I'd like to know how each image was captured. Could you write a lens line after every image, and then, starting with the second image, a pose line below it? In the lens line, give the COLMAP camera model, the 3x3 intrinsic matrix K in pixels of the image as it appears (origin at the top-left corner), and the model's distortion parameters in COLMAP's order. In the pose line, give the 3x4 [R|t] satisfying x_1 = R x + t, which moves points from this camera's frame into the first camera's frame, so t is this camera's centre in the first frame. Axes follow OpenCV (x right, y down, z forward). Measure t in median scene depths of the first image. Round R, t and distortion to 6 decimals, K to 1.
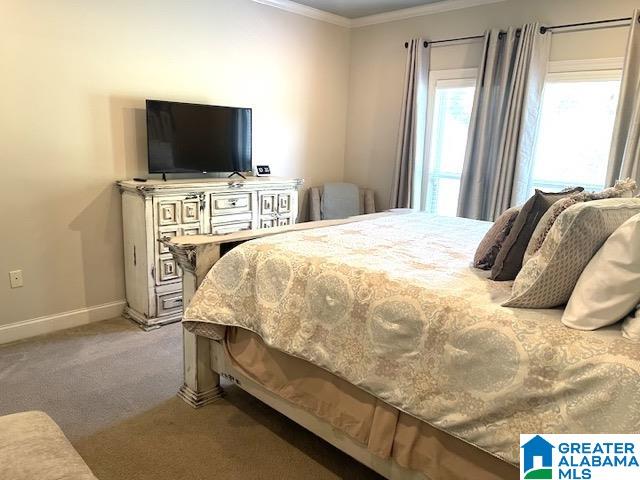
lens RADIAL K [[484.4, 0, 319.4], [0, 484.4, 241.6], [0, 0, 1]] dist [0.032216, -0.022394]
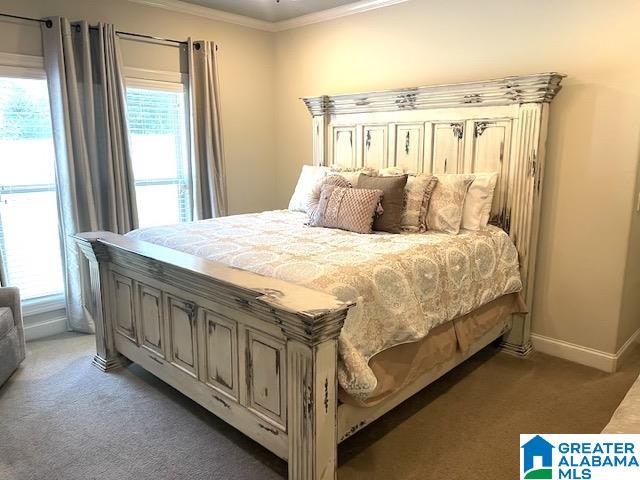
lens RADIAL K [[484.4, 0, 319.6], [0, 484.4, 239.1], [0, 0, 1]] dist [0.032216, -0.022394]
pose [[0.000451, -0.233867, 0.972269, -1.094897], [0.211444, 0.950308, 0.228486, -0.294752], [-0.977390, 0.205477, 0.049878, 1.090158]]
